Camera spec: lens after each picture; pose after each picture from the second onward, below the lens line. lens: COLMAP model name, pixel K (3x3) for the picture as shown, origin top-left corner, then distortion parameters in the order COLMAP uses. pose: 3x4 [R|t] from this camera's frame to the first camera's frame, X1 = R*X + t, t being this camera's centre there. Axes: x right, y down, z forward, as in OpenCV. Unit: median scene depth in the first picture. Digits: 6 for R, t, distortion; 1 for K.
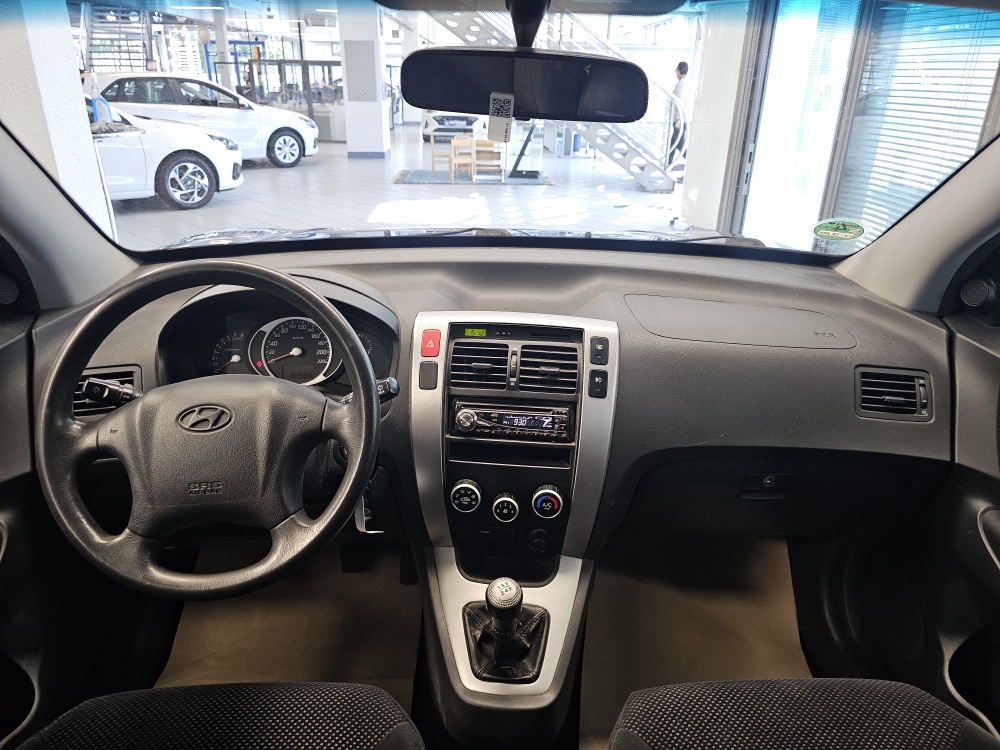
lens RADIAL K [[668.0, 0, 500.0], [0, 668.0, 375.0], [0, 0, 1]] dist [0.092827, -0.115771]
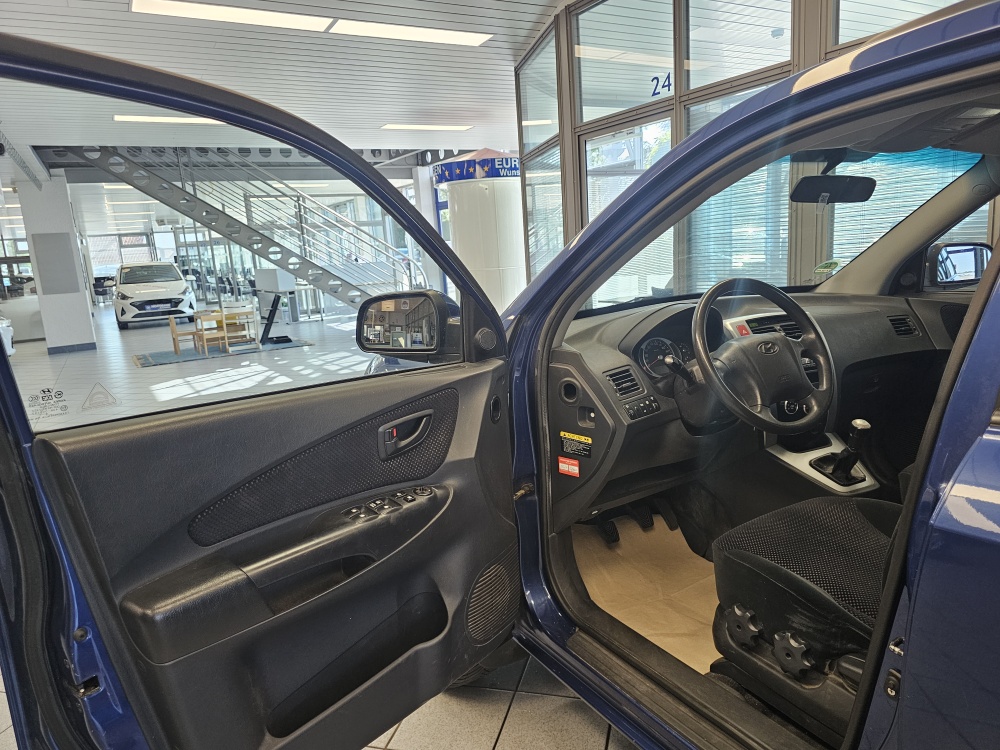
lens RADIAL K [[668.0, 0, 500.0], [0, 668.0, 375.0], [0, 0, 1]] dist [0.092827, -0.115771]
pose [[0.871714, -0.162439, 0.462307, -1.575931], [0.266298, 0.949018, -0.168673, 0.201849], [-0.411338, 0.270146, 0.870530, -0.298060]]
